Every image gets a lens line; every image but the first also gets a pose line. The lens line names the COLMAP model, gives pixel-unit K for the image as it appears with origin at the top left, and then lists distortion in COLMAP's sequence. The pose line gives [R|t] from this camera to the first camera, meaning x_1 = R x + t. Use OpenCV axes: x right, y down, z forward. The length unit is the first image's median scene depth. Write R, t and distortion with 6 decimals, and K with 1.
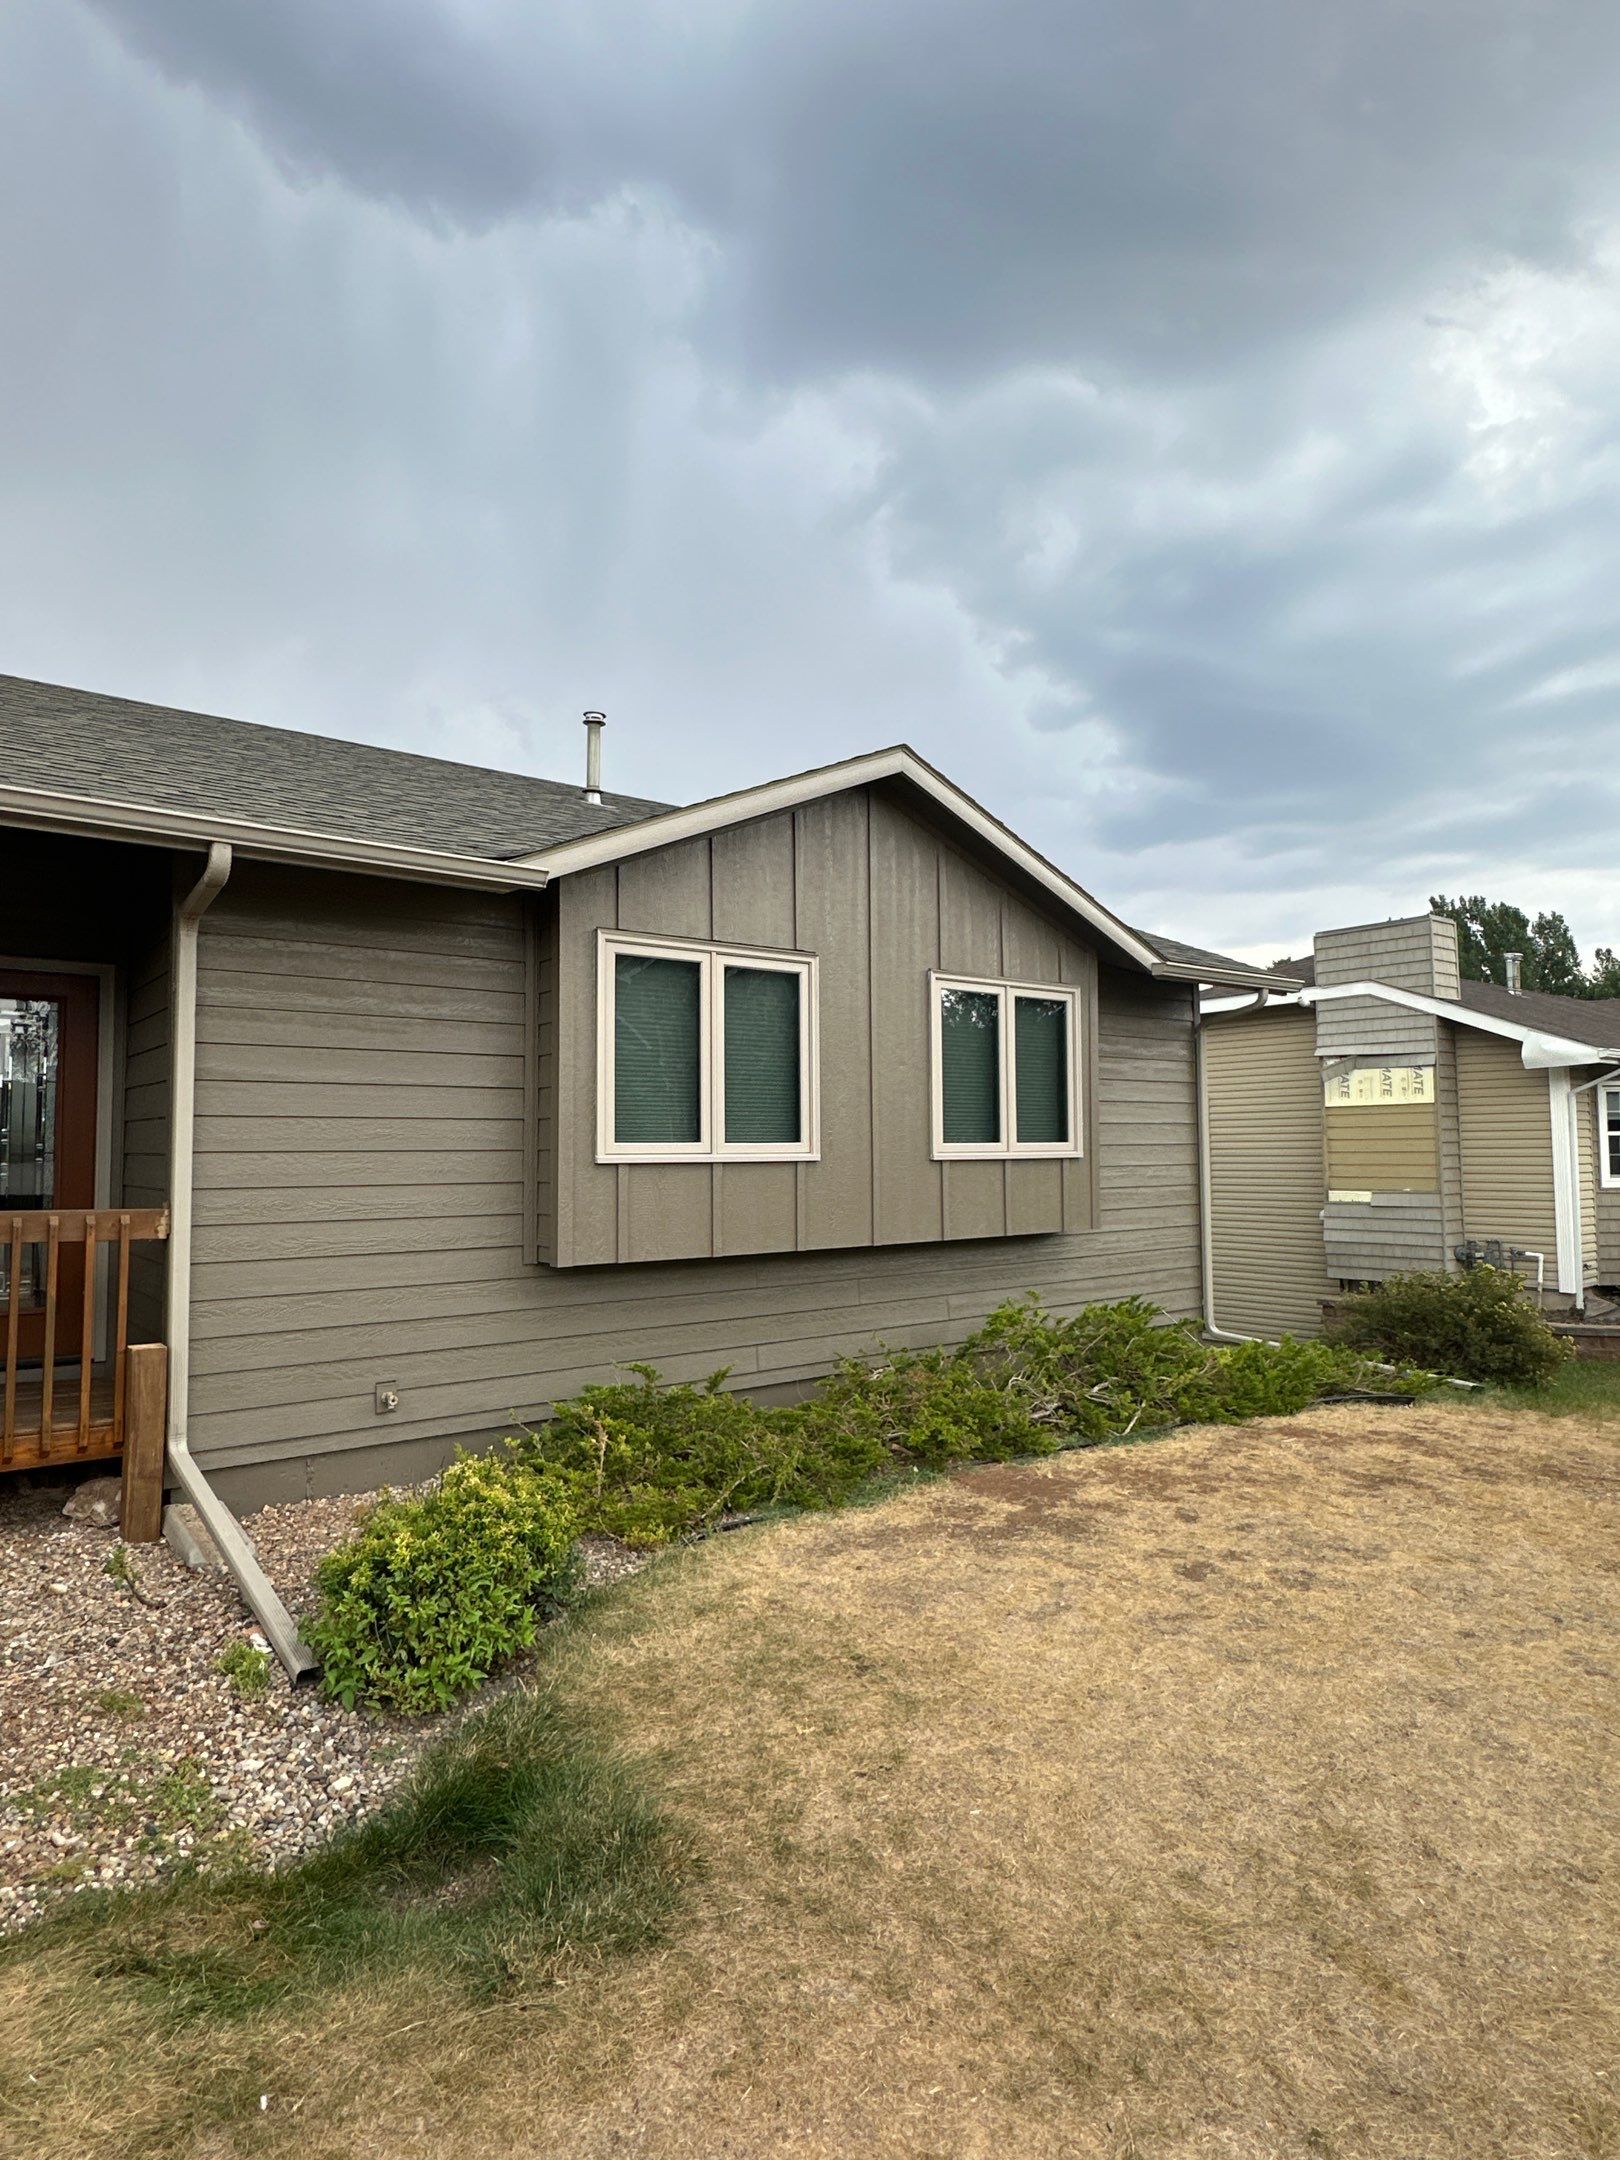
lens RADIAL K [[1228.2, 0, 810.0], [0, 1228.2, 1080.0], [0, 0, 1]] dist [0.004651, 0.001071]
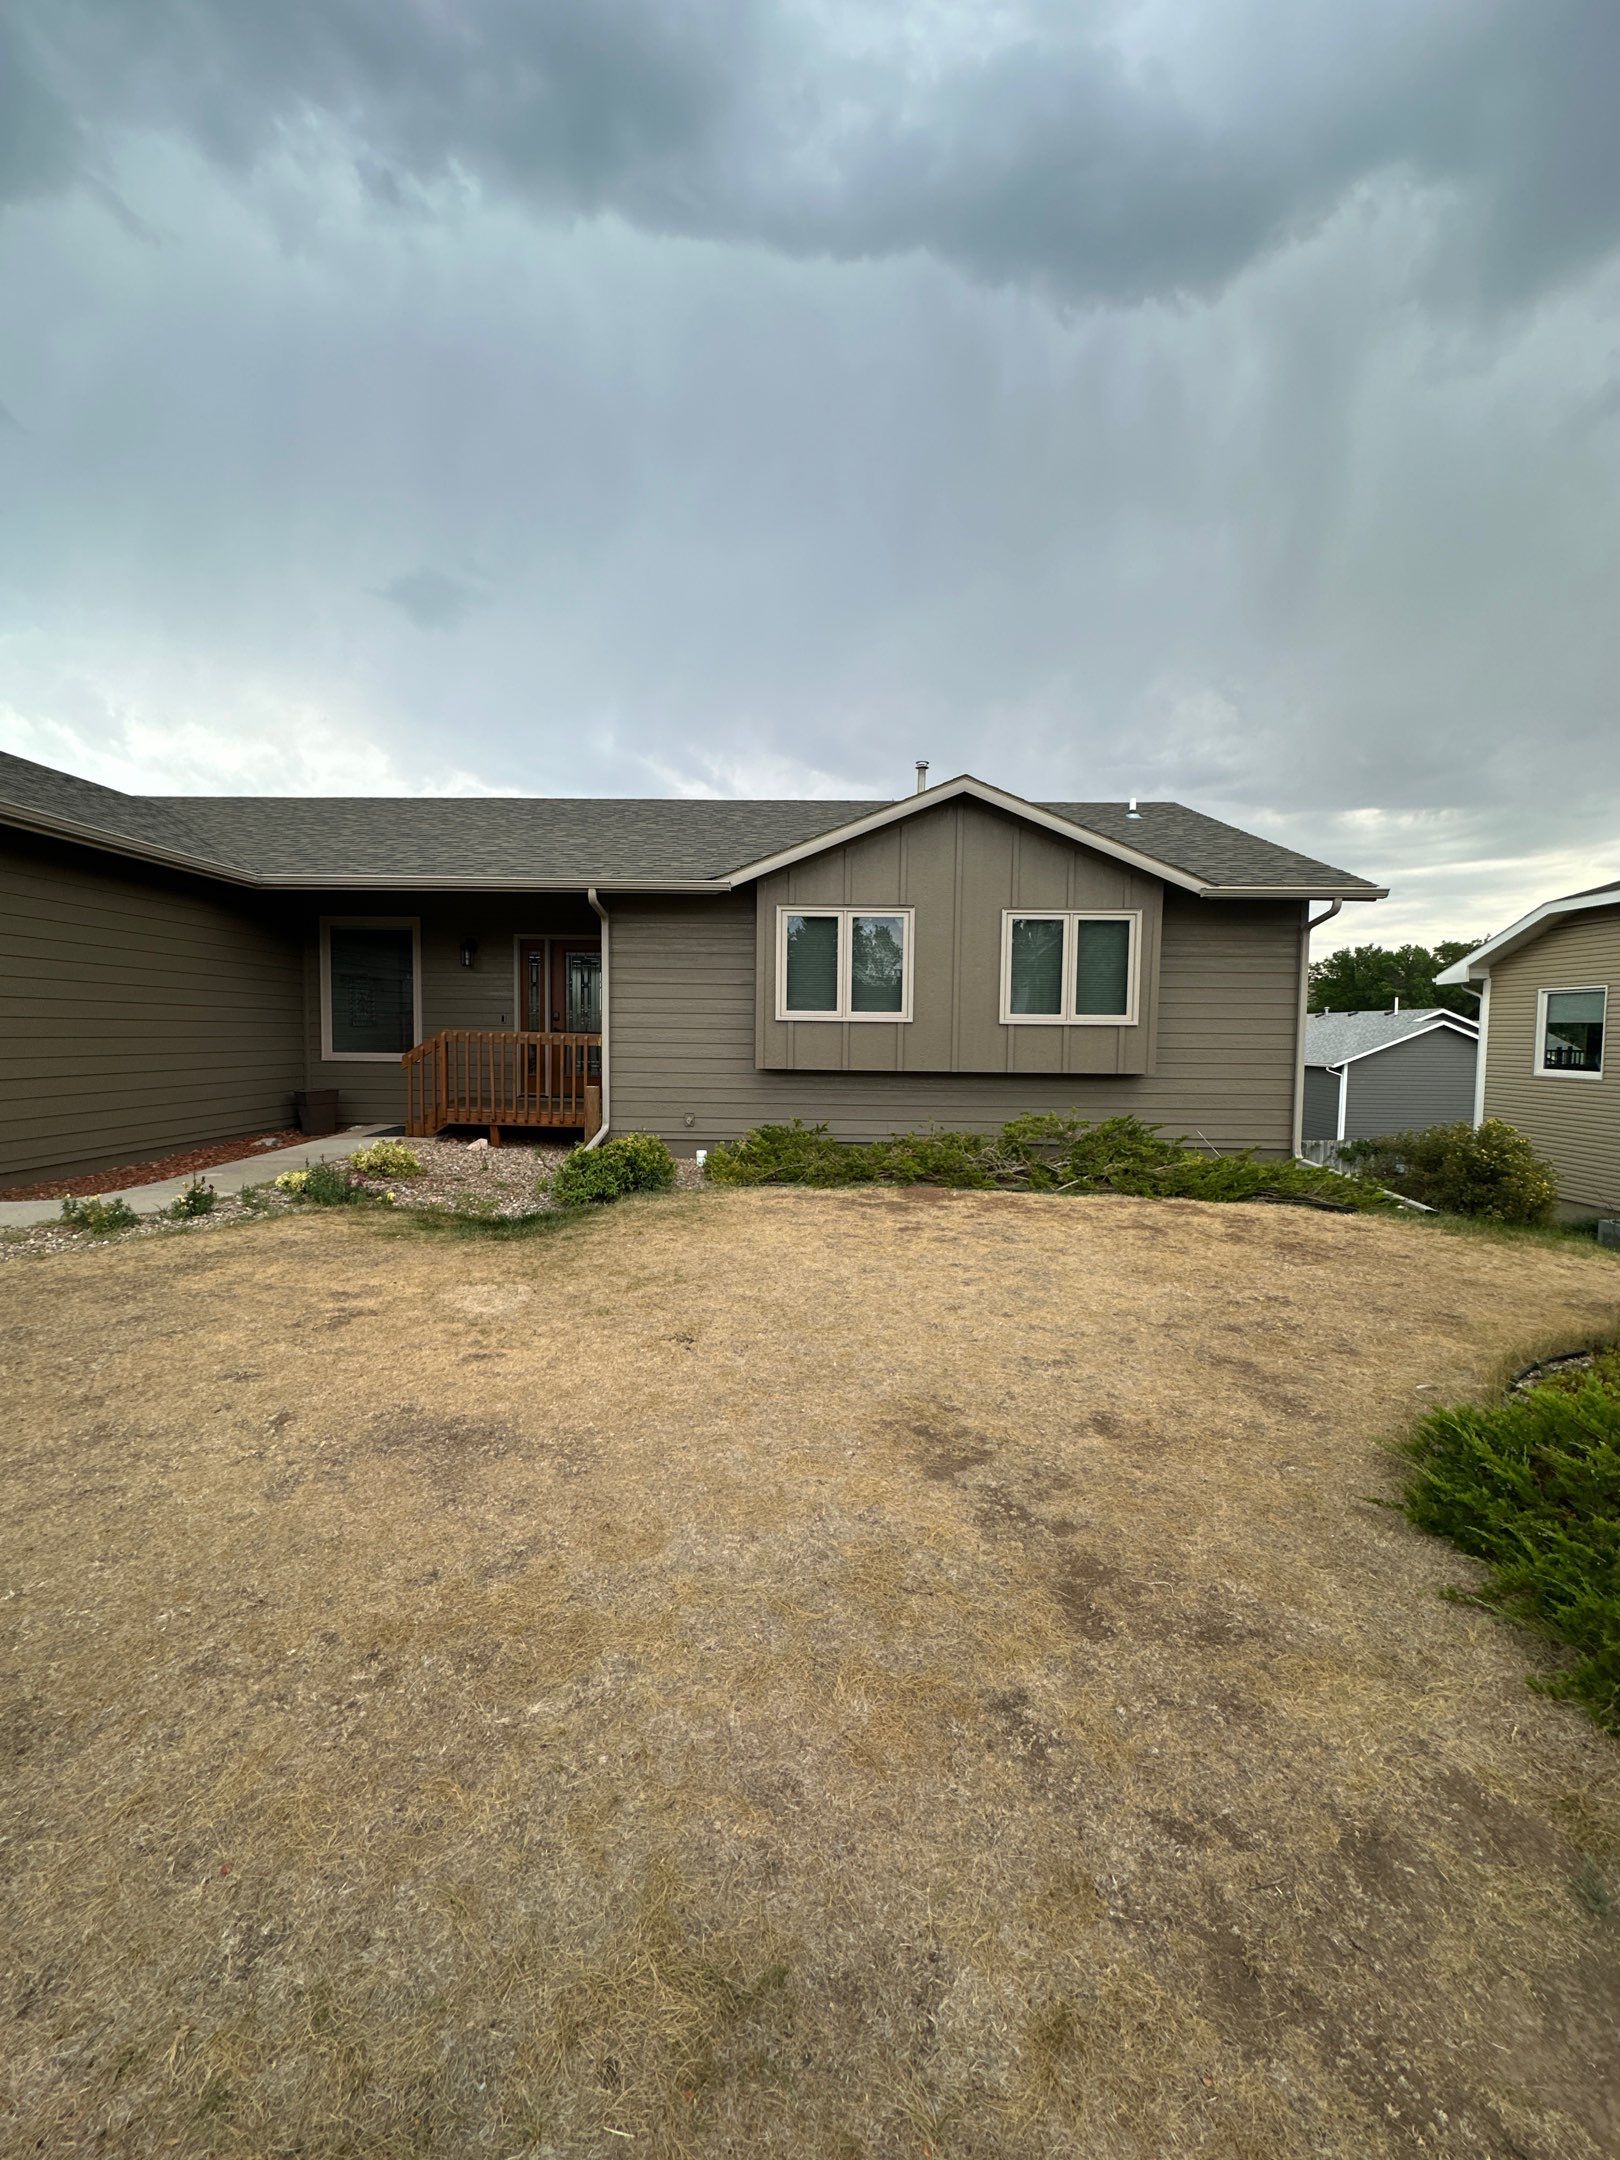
lens RADIAL K [[861.7, 0, 810.0], [0, 861.7, 1080.0], [0, 0, 1]] dist [0.000073, 0.000567]
pose [[0.776482, 0.052628, -0.627938, 0.736267], [0.017928, 0.994258, 0.105499, 0.014706], [0.629885, -0.093176, 0.771079, -0.086254]]
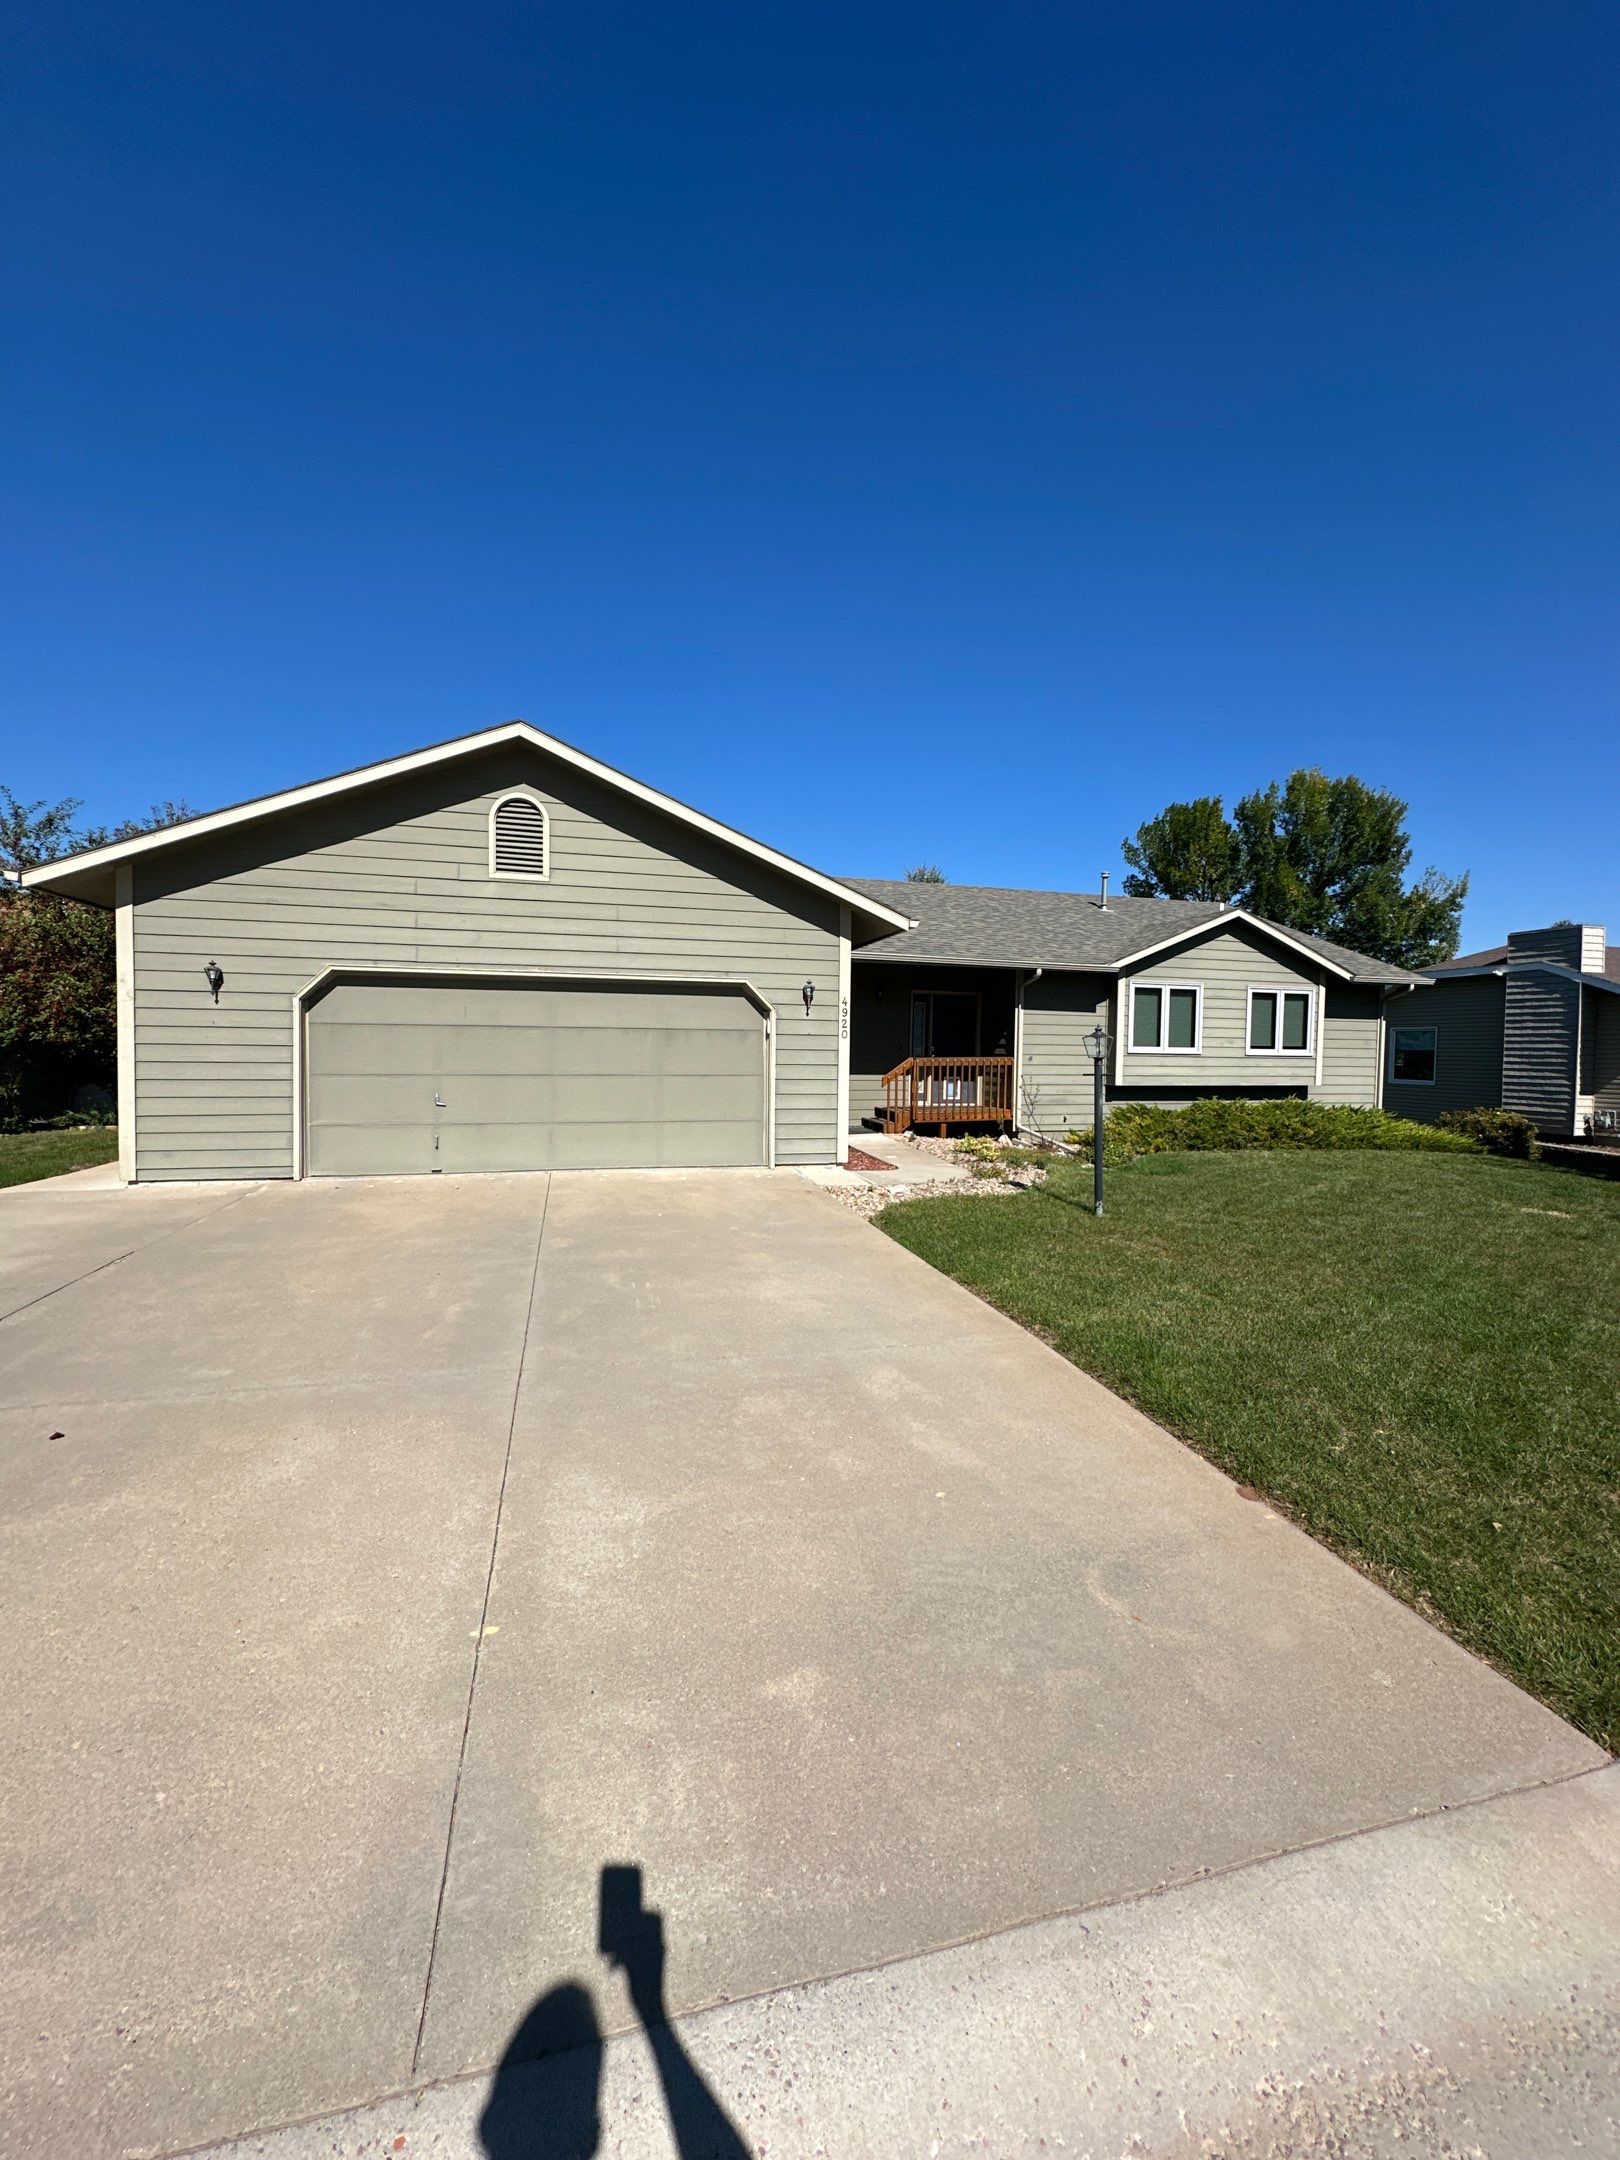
lens RADIAL K [[861.7, 0, 810.0], [0, 861.7, 1080.0], [0, 0, 1]] dist [0.000073, 0.000567]
pose [[0.922395, 0.034533, -0.384701, -0.065589], [0.000537, 0.995880, 0.090684, -0.063882], [0.386248, -0.083853, 0.918576, -1.328029]]
